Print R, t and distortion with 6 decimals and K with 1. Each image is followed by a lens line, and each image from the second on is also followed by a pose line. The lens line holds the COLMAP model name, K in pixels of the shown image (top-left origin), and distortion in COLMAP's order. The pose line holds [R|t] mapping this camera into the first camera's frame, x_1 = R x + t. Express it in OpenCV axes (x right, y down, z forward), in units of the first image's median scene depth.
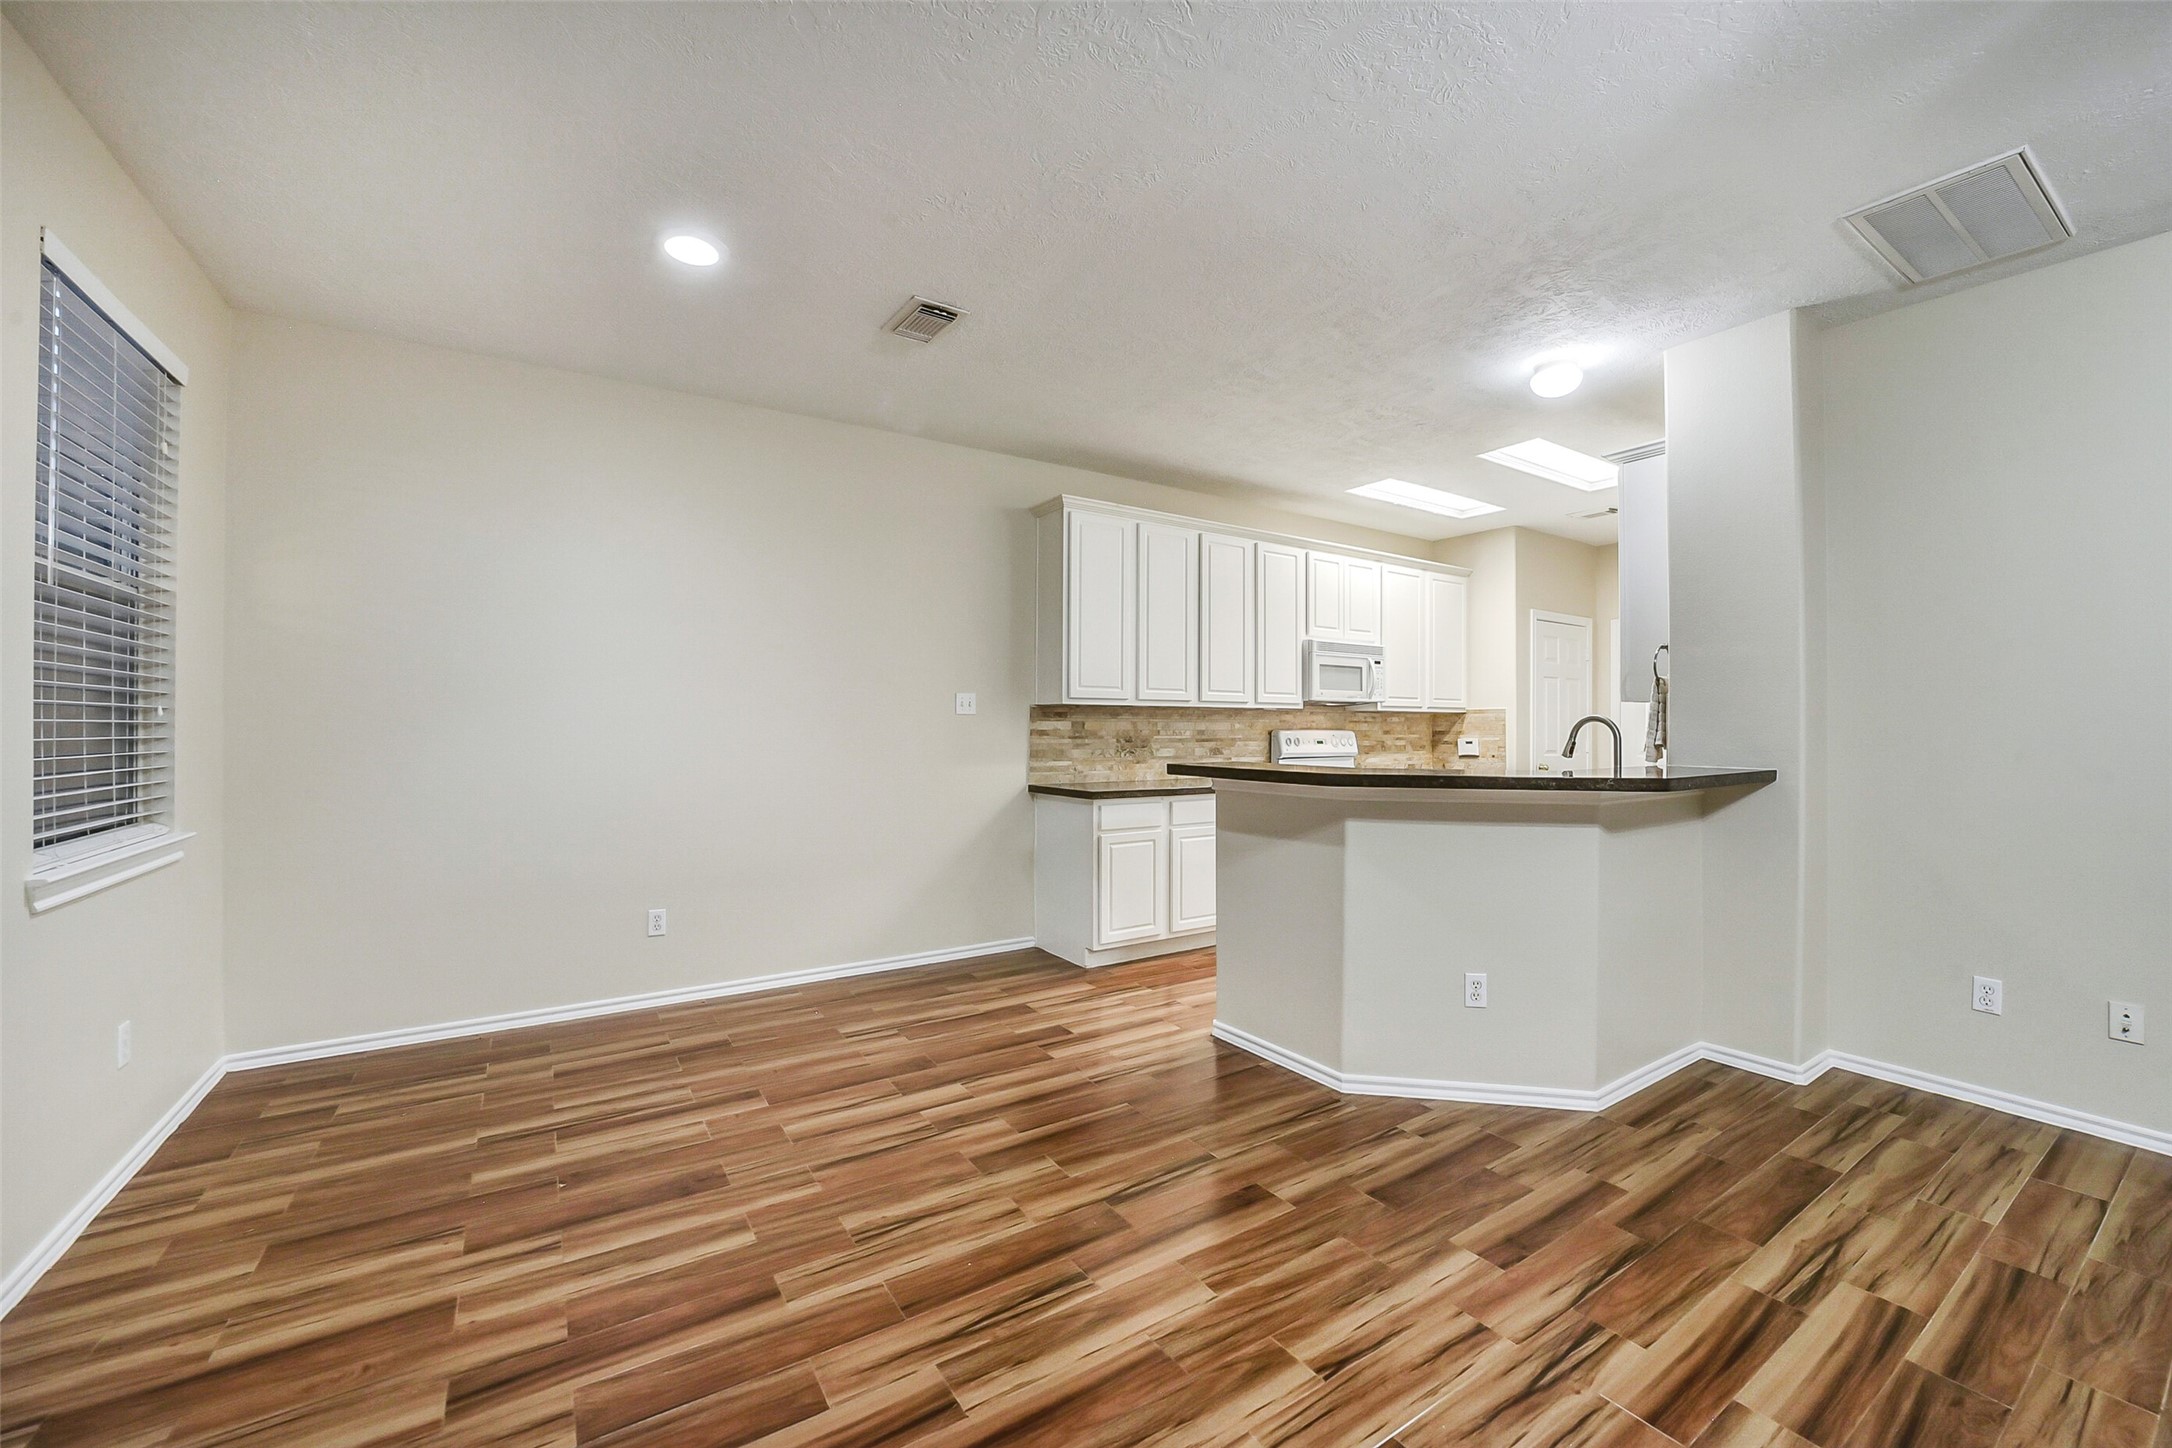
lens RADIAL K [[854.2, 0, 1095.2], [0, 854.2, 722.8], [0, 0, 1]] dist [-0.041321, 0.011206]
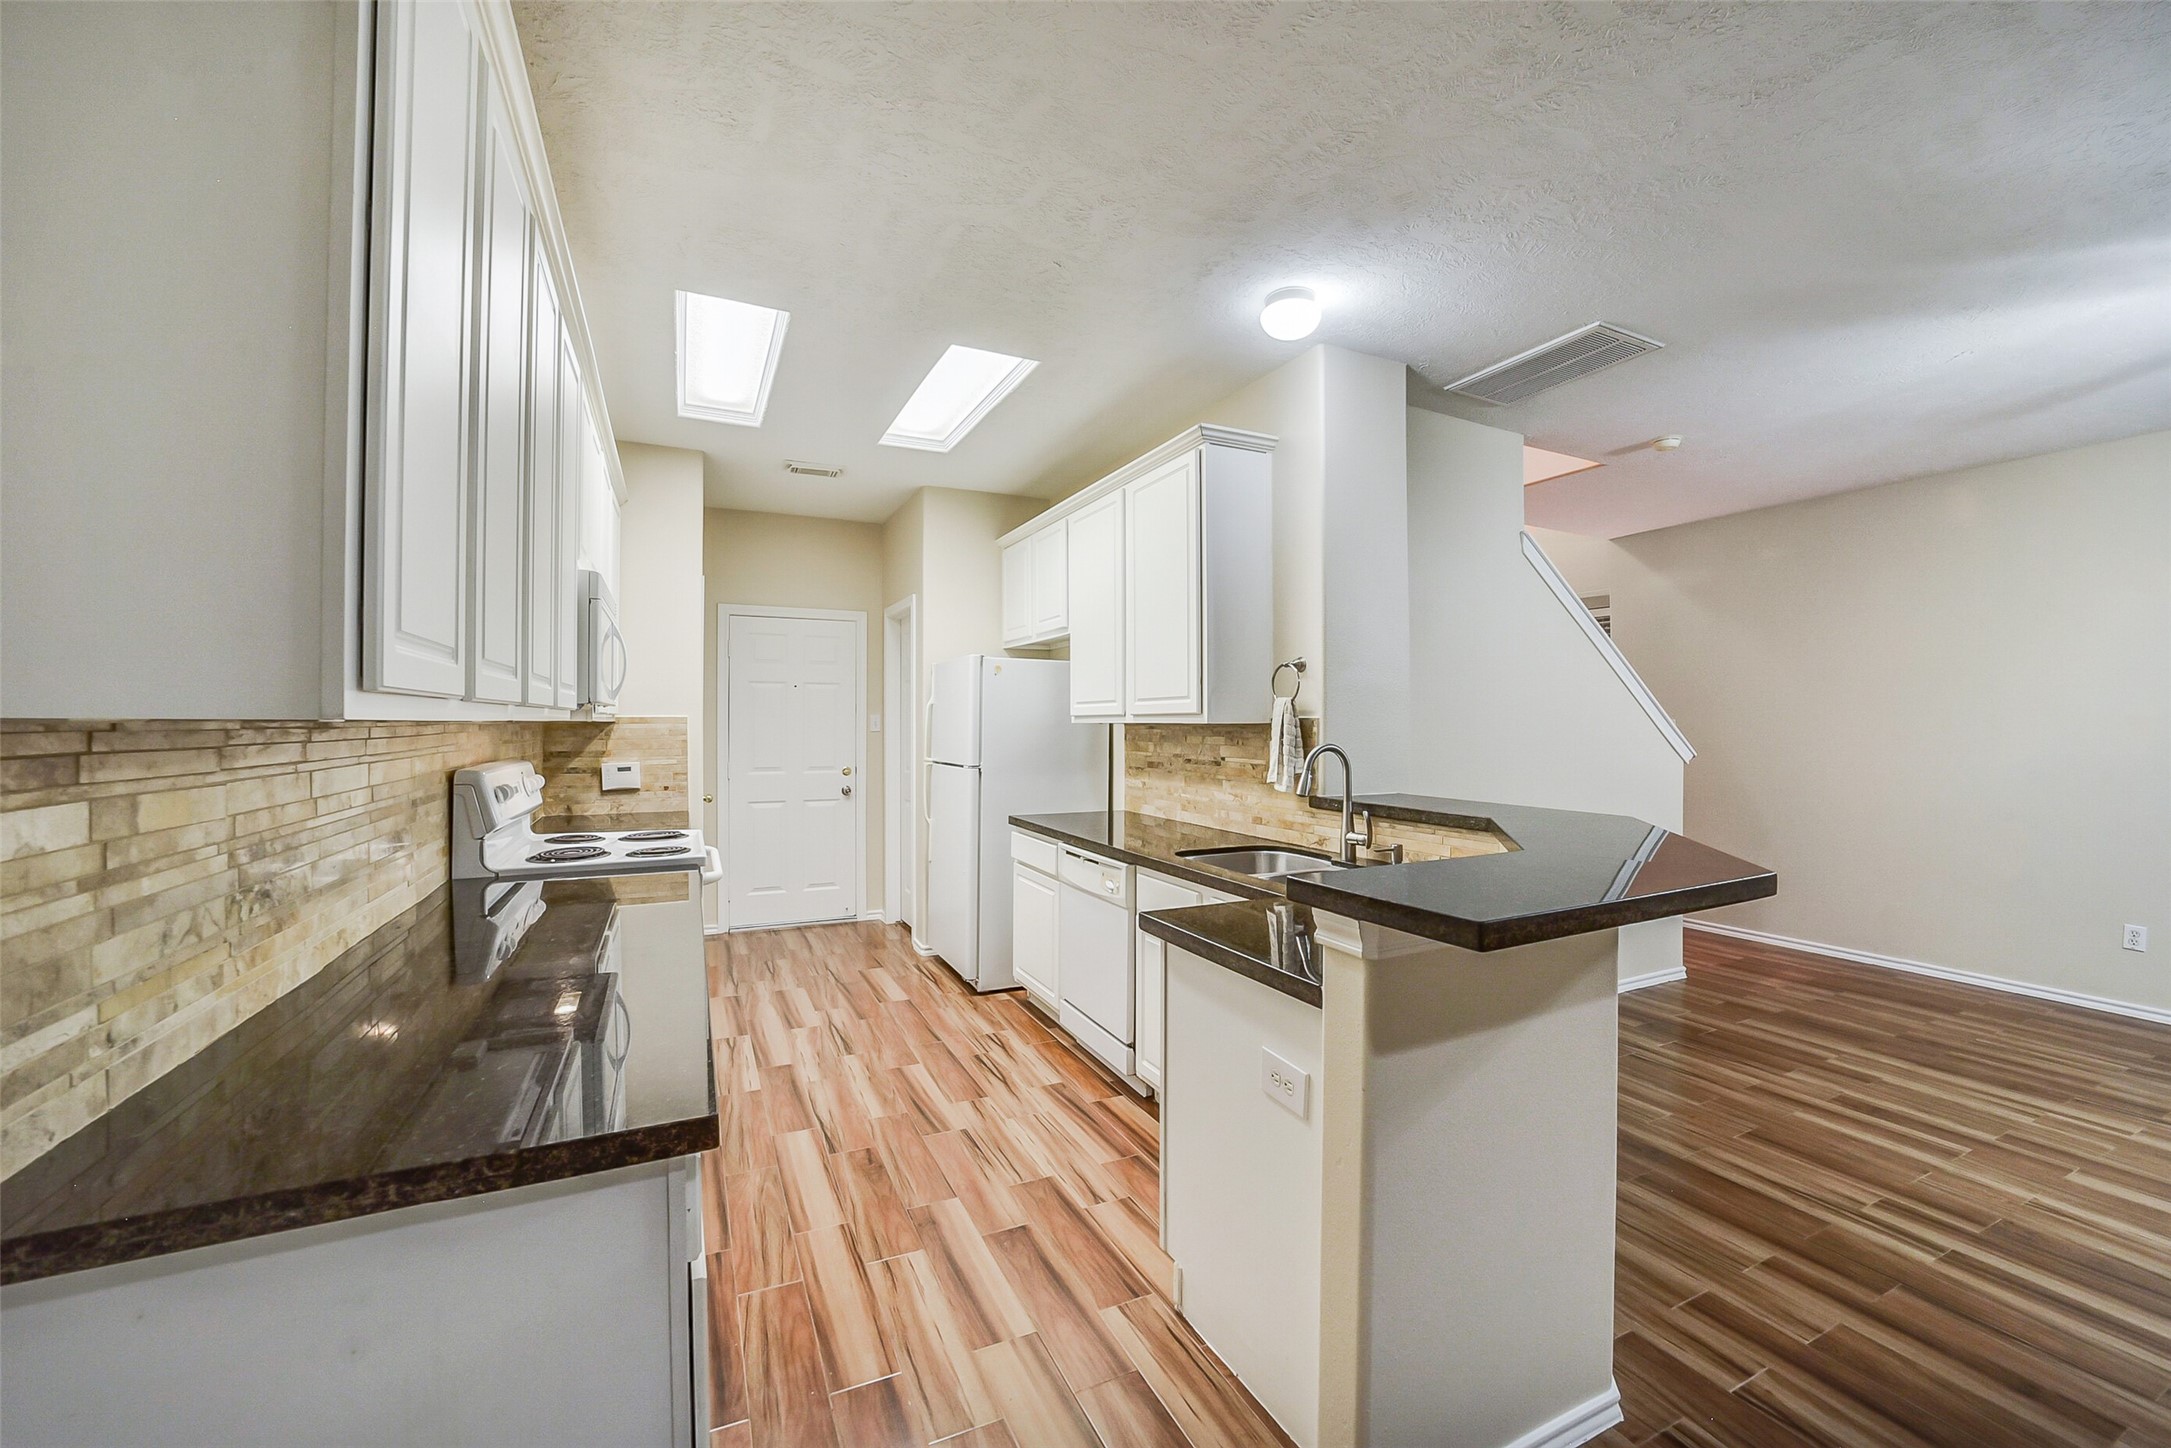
lens RADIAL K [[853.8, 0, 1094.7], [0, 853.8, 722.8], [0, 0, 1]] dist [-0.041321, 0.011206]
pose [[0.131437, -0.003361, 0.991319, -0.180197], [-0.006073, 0.999973, 0.004195, -0.021045], [-0.991306, -0.006572, 0.131413, 0.742428]]
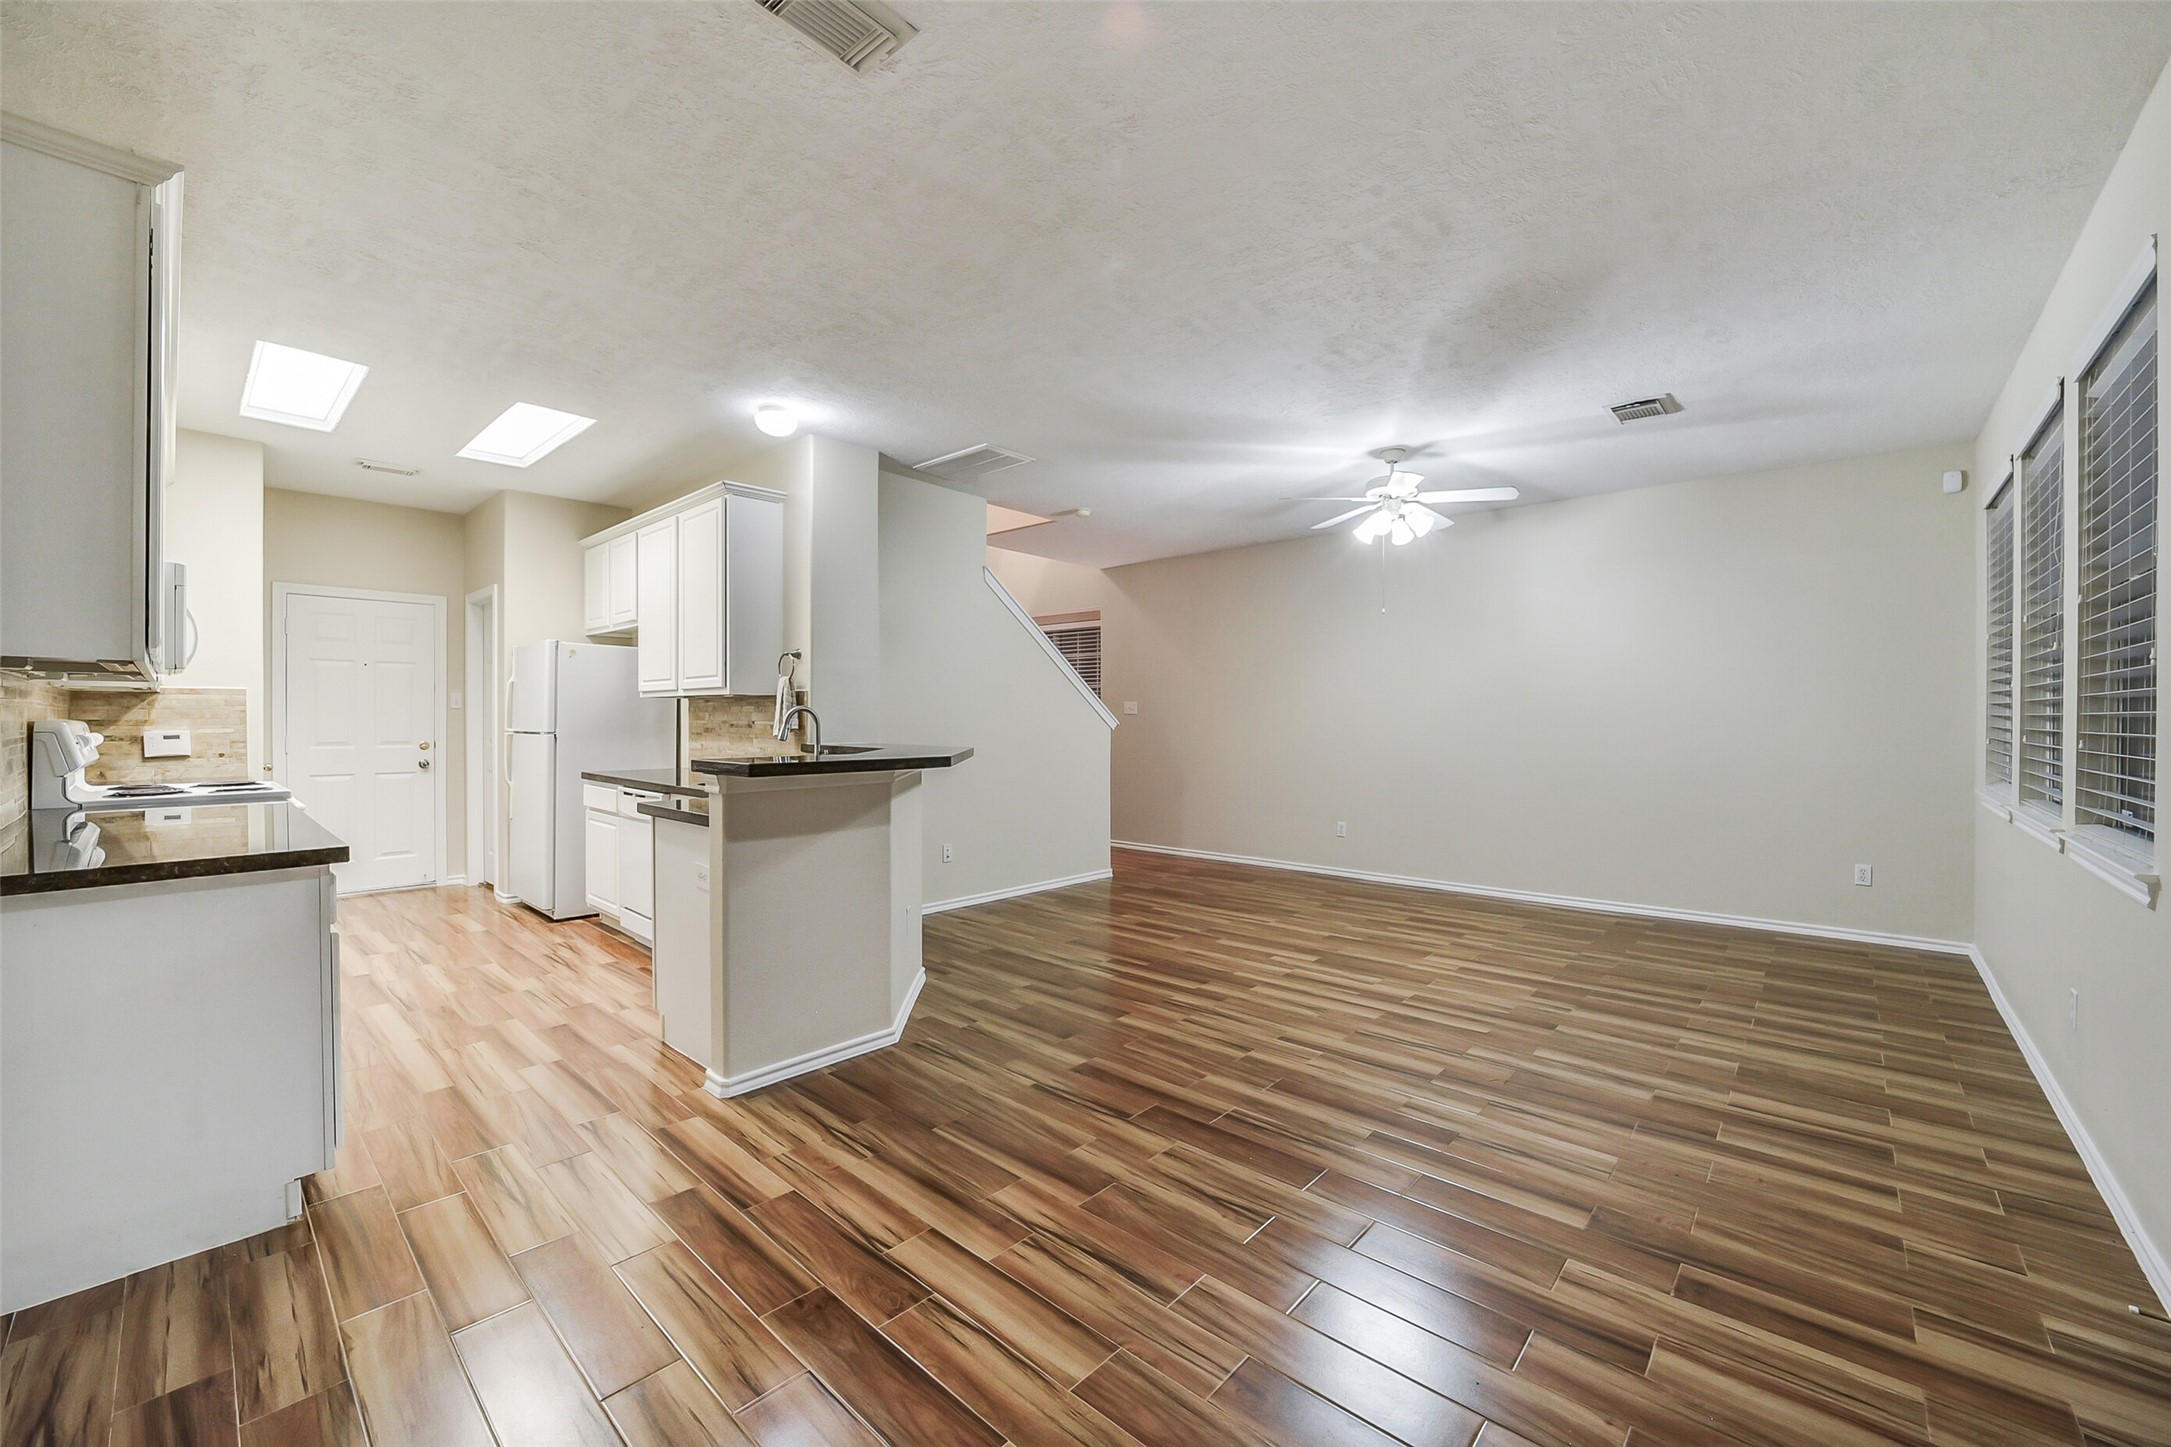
lens RADIAL K [[853.8, 0, 1094.7], [0, 853.8, 722.3], [0, 0, 1]] dist [-0.041321, 0.011206]
pose [[-0.256050, -0.008801, 0.966624, -0.495823], [-0.007797, 0.999945, 0.007039, 0.001844], [-0.966632, -0.005735, -0.256104, 0.599514]]
